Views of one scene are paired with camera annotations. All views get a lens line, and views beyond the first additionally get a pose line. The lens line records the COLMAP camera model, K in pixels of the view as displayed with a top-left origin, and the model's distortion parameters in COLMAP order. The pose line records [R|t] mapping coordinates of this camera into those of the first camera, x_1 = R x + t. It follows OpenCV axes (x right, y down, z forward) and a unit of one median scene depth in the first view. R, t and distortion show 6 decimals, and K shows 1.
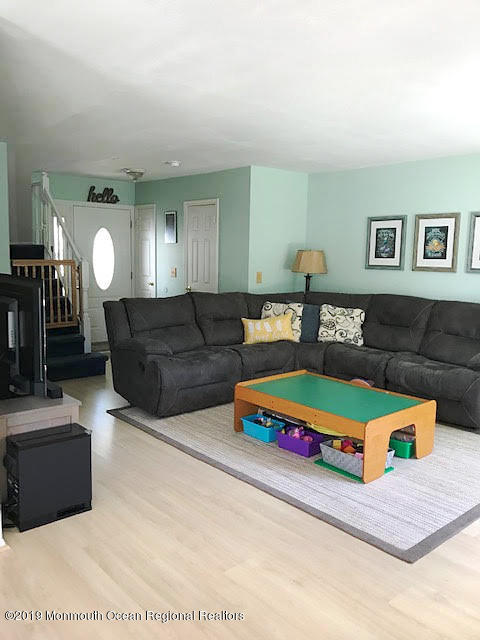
lens RADIAL K [[542.1, 0, 240.0], [0, 542.1, 320.0], [0, 0, 1]] dist [0.012353, 0.006491]
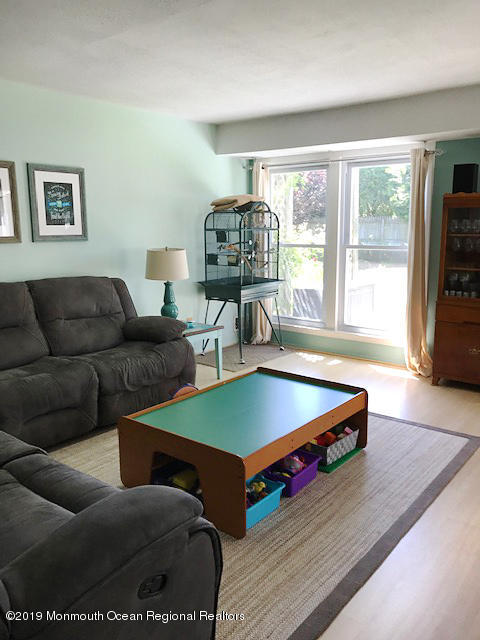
lens RADIAL K [[542.1, 0, 240.0], [0, 542.1, 320.0], [0, 0, 1]] dist [0.012353, 0.006491]
pose [[-0.138409, -0.187603, 0.972444, -0.453515], [0.112580, 0.972550, 0.203647, -0.108820], [-0.983956, 0.137665, -0.113489, 0.846979]]
